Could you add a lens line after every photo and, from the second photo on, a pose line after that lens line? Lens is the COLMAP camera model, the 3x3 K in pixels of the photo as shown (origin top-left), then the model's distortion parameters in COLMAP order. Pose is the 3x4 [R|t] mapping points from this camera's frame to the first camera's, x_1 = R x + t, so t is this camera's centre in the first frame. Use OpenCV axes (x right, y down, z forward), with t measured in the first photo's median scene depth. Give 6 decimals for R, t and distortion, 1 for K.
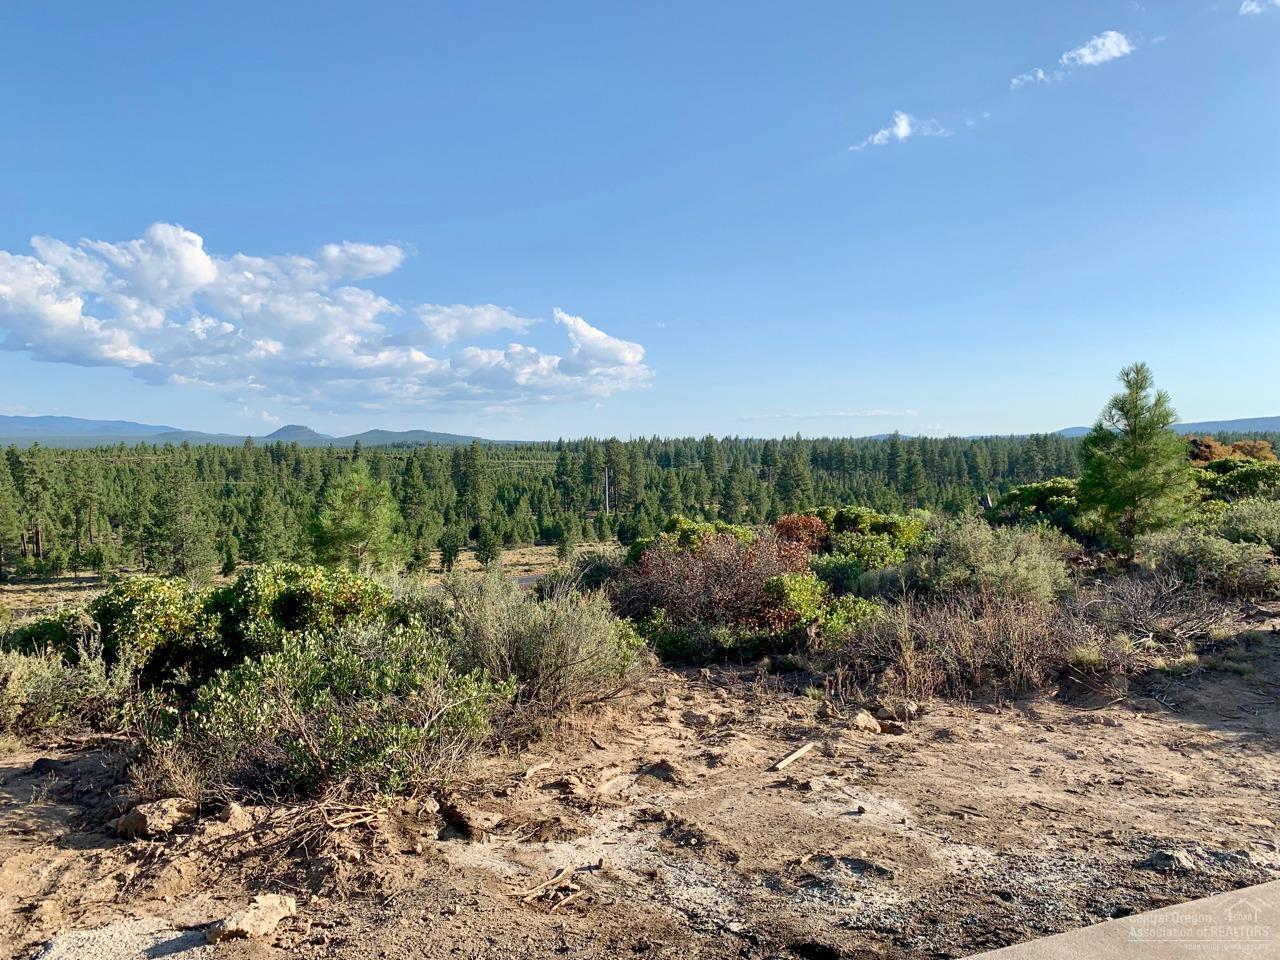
lens RADIAL K [[1025.4, 0, 640.0], [0, 1025.4, 480.0], [0, 0, 1]] dist [0.054590, -0.007175]
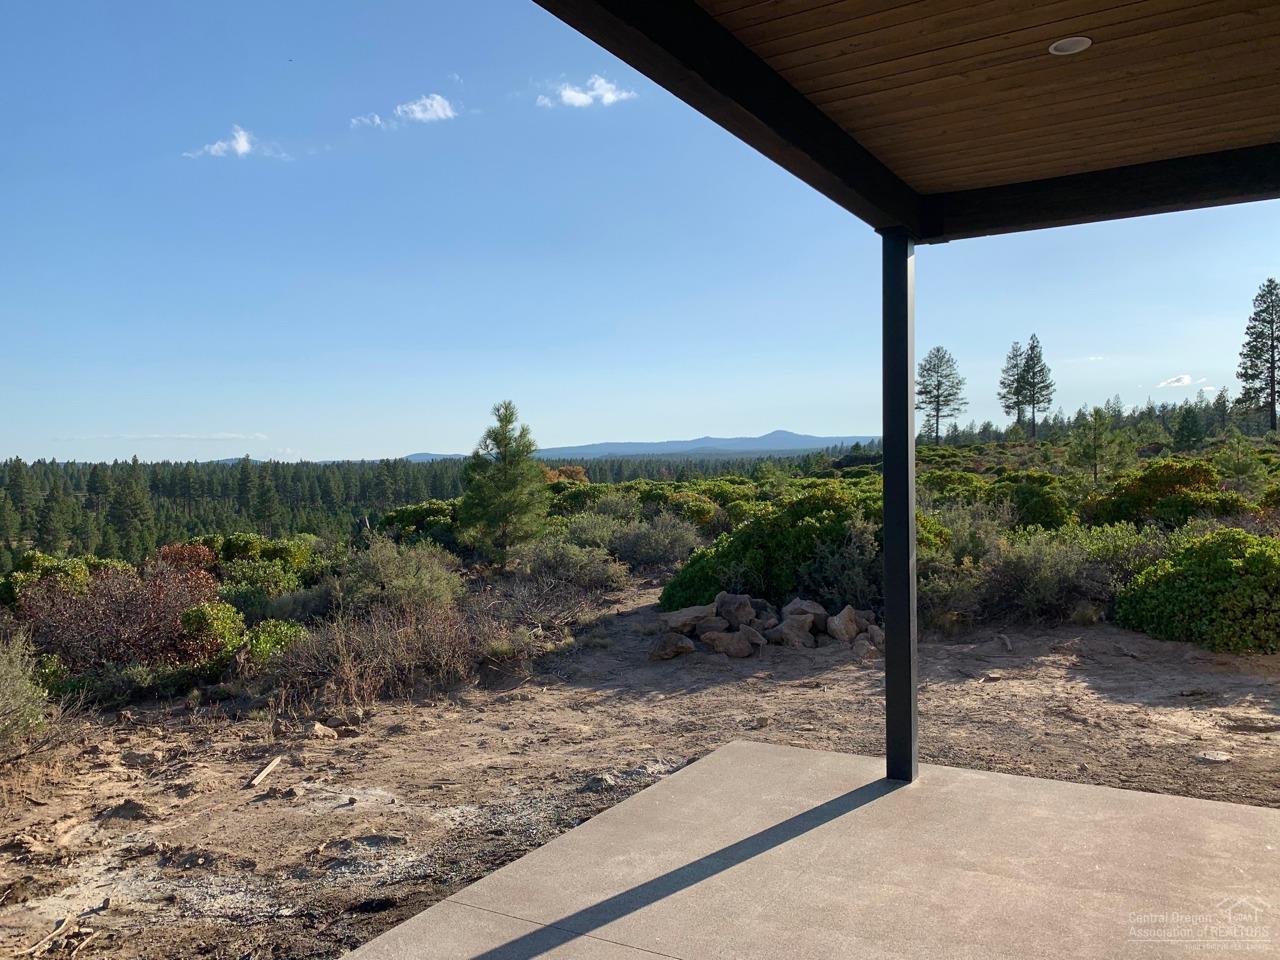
lens RADIAL K [[1025.4, 0, 640.0], [0, 1025.4, 480.0], [0, 0, 1]] dist [0.054590, -0.007175]
pose [[0.817479, -0.010331, 0.575865, -0.120794], [0.024115, 0.999576, -0.016300, 0.000367], [-0.575453, 0.027212, 0.817382, -0.067638]]
